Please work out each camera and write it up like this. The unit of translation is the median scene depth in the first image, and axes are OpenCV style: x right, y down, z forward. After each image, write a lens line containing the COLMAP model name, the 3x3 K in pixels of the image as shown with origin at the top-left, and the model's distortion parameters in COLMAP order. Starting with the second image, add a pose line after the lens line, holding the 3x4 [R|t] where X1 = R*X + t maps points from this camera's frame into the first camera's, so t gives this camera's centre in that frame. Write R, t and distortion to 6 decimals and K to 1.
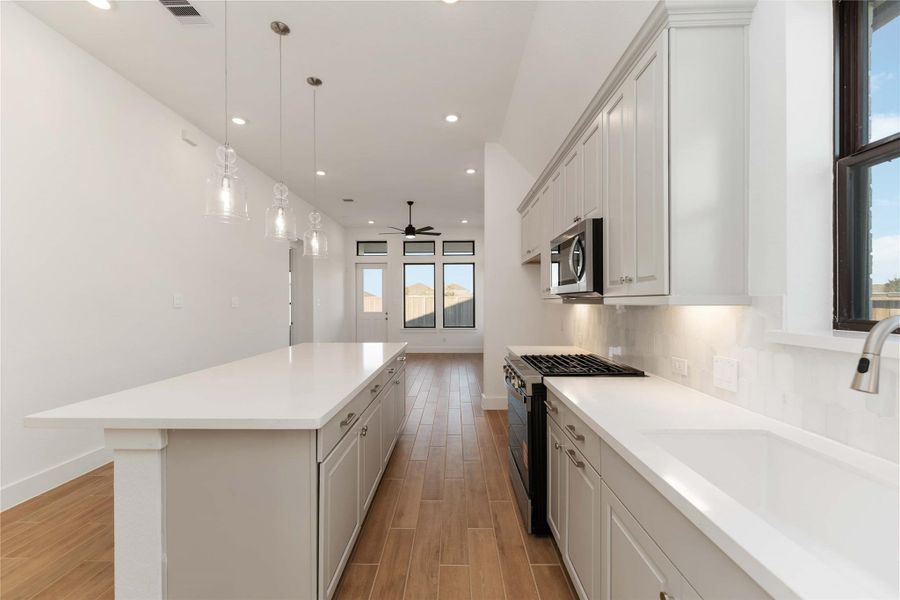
lens RADIAL K [[362.0, 0, 447.0], [0, 362.0, 302.3], [0, 0, 1]] dist [-0.001540, -0.000258]
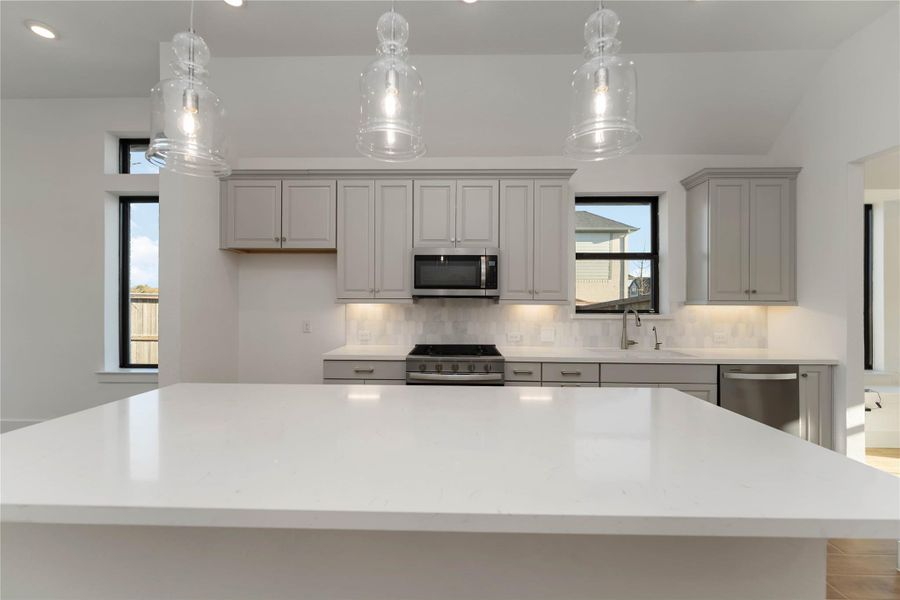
lens RADIAL K [[384.0, 0, 436.9], [0, 384.0, 299.6], [0, 0, 1]] dist [0.002926, 0.000563]
pose [[-0.004711, 0.008900, 0.999949, -1.016730], [-0.006817, 0.999937, -0.008932, 0.001854], [-0.999966, -0.006859, -0.004650, 1.055258]]
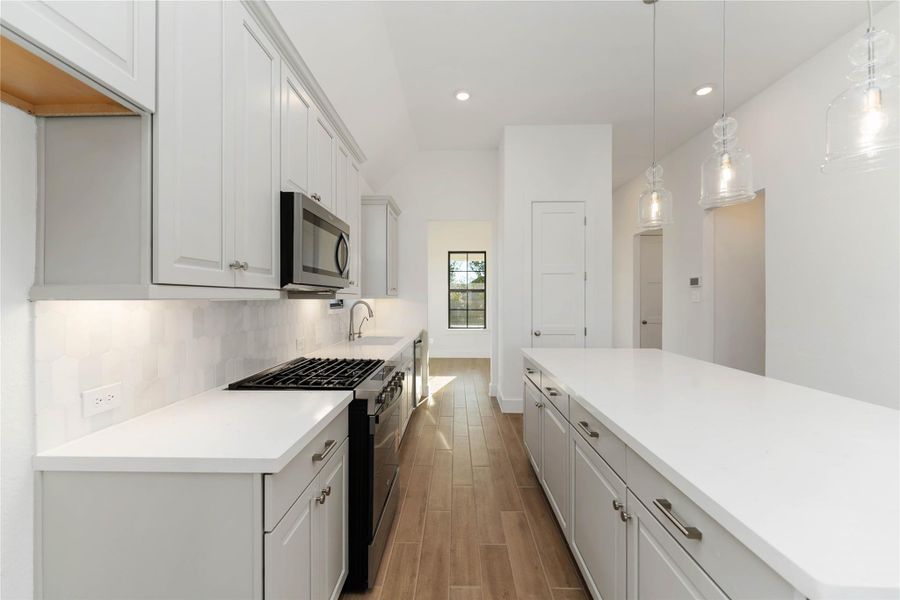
lens RADIAL K [[362.0, 0, 447.0], [0, 362.0, 302.3], [0, 0, 1]] dist [-0.001540, -0.000258]
pose [[-0.999971, 0.003931, 0.006598, 0.051179], [0.004017, 0.999907, 0.013016, 0.003271], [-0.006546, 0.013043, -0.999894, 1.784108]]
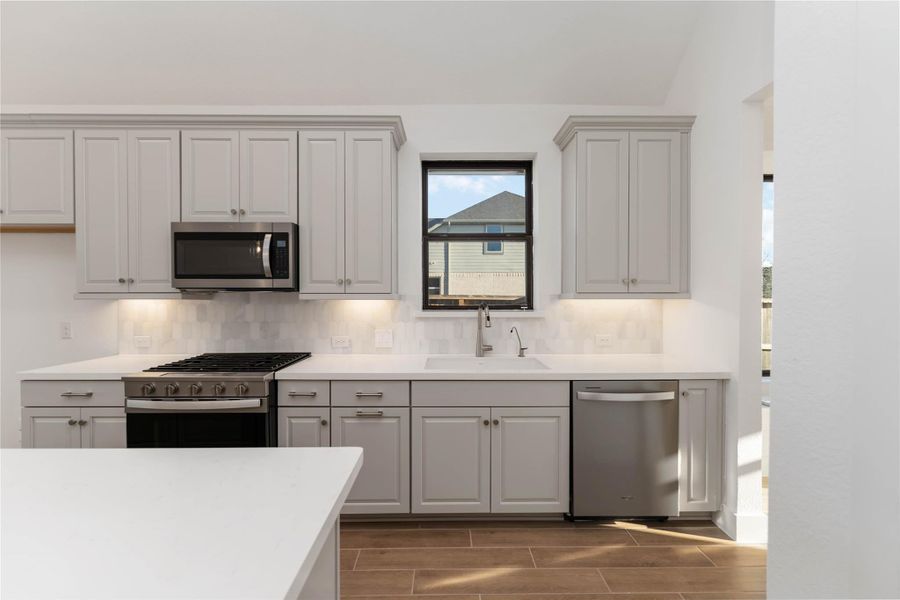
lens RADIAL K [[362.0, 0, 447.0], [0, 362.0, 302.3], [0, 0, 1]] dist [-0.001540, -0.000258]
pose [[-0.035223, -0.010969, 0.999319, -0.616292], [-0.001096, 0.999940, 0.010937, 0.001381], [-0.999379, -0.000710, -0.035233, 0.465945]]
